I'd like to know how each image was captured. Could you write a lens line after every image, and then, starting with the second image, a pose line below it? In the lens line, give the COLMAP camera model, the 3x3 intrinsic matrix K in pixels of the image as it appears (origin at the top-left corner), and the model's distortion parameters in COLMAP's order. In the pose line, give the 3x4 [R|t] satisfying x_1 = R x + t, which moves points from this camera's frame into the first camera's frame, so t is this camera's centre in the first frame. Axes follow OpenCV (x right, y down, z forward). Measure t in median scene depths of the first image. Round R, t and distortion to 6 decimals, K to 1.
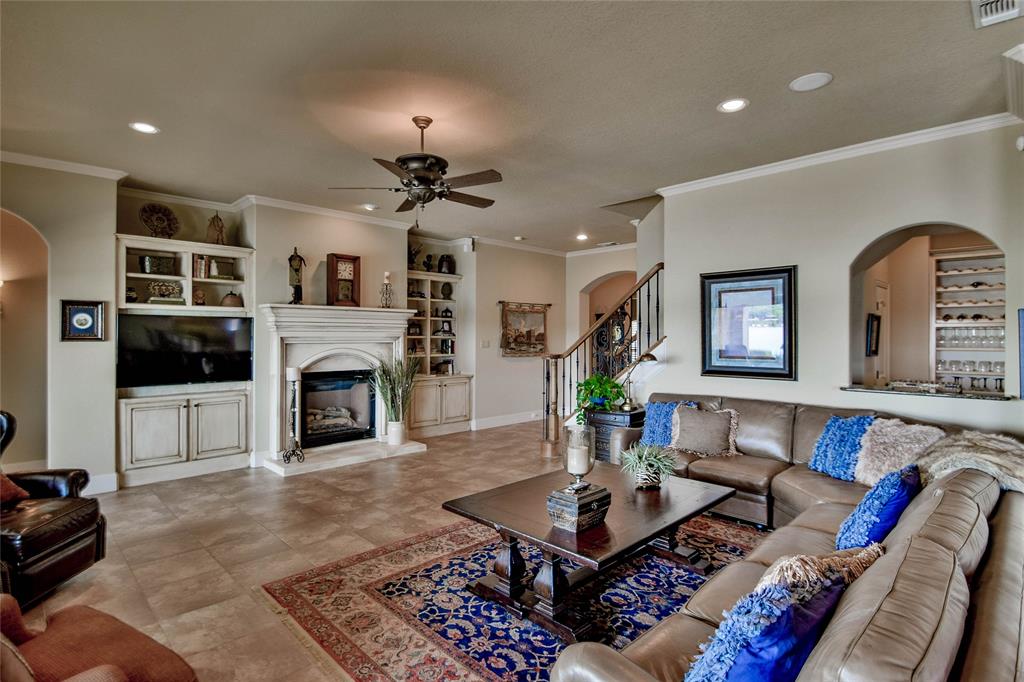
lens RADIAL K [[509.1, 0, 502.4], [0, 509.1, 337.5], [0, 0, 1]] dist [-0.004350, -0.010166]
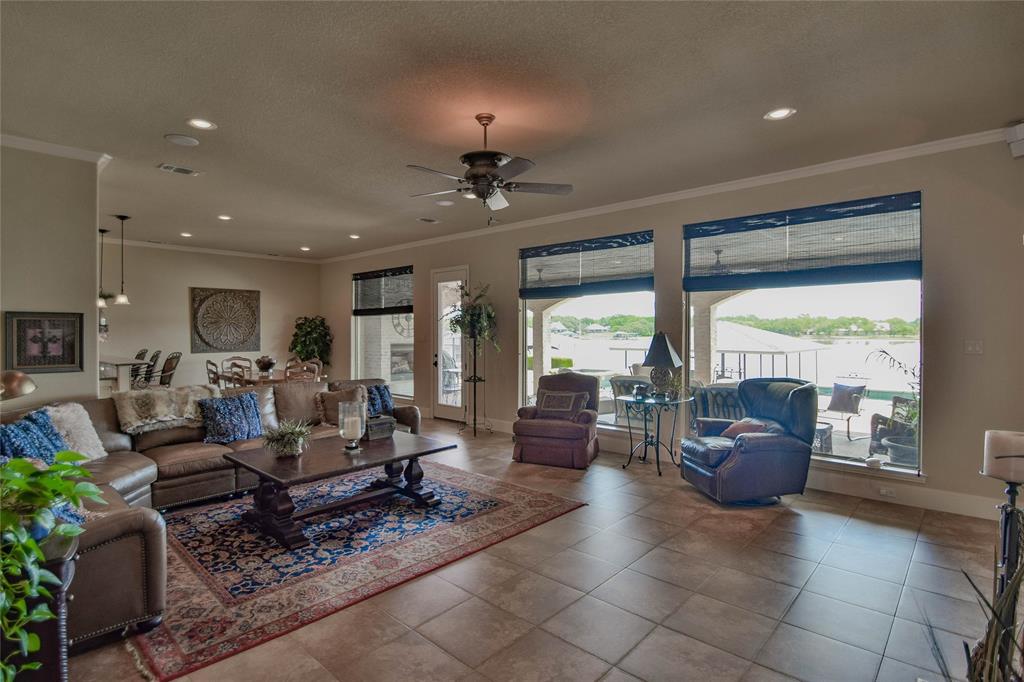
lens RADIAL K [[509.1, 0, 505.6], [0, 509.1, 332.7], [0, 0, 1]] dist [-0.004350, -0.010166]
pose [[-0.998541, -0.000435, -0.054006, -0.106040], [-0.000740, 0.999984, 0.005627, -0.003779], [0.054002, 0.005659, -0.998525, 1.466376]]
